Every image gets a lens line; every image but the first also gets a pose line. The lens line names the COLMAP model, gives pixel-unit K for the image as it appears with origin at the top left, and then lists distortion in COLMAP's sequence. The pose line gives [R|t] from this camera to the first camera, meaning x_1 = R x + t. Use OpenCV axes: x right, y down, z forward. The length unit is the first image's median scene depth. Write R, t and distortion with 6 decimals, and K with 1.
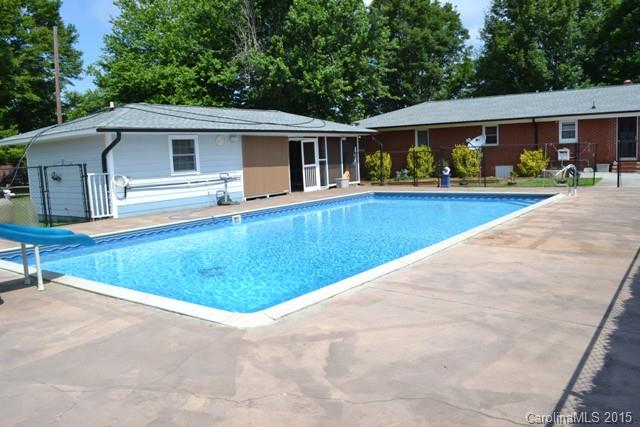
lens RADIAL K [[515.0, 0, 320.0], [0, 515.0, 213.5], [0, 0, 1]] dist [-0.082752, 0.010079]
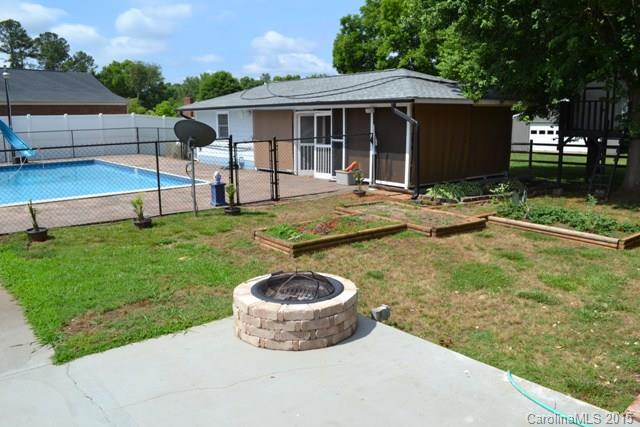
lens RADIAL K [[515.0, 0, 320.0], [0, 515.0, 213.5], [0, 0, 1]] dist [-0.082752, 0.010079]
pose [[-0.249511, 0.227602, -0.941245, 0.916516], [-0.086964, 0.962793, 0.255866, -0.240449], [0.964459, 0.145695, -0.220434, 1.463272]]
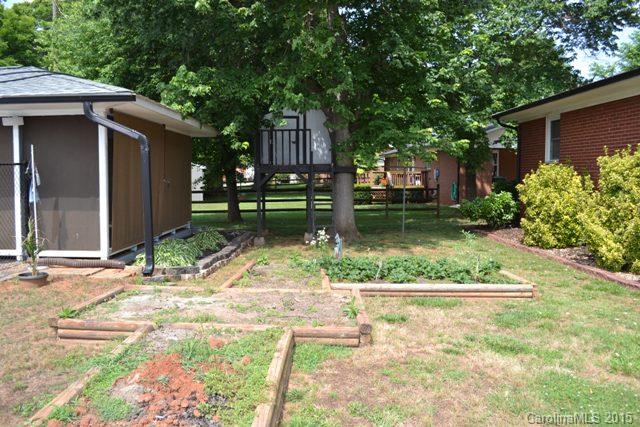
lens RADIAL K [[515.0, 0, 320.0], [0, 515.0, 213.5], [0, 0, 1]] dist [-0.082752, 0.010079]
pose [[0.581815, 0.103690, -0.806684, 0.578220], [-0.112982, 0.992527, 0.046090, -0.164536], [0.805436, 0.064325, 0.589182, 1.295686]]
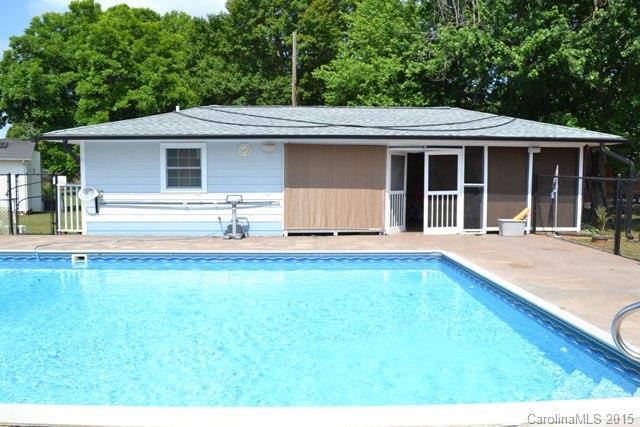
lens RADIAL K [[515.0, 0, 320.0], [0, 515.0, 213.5], [0, 0, 1]] dist [-0.082752, 0.010079]
pose [[0.620863, 0.102226, -0.777225, 0.455533], [-0.118298, 0.992325, 0.036019, -0.090998], [0.774942, 0.069581, 0.628191, 0.622722]]
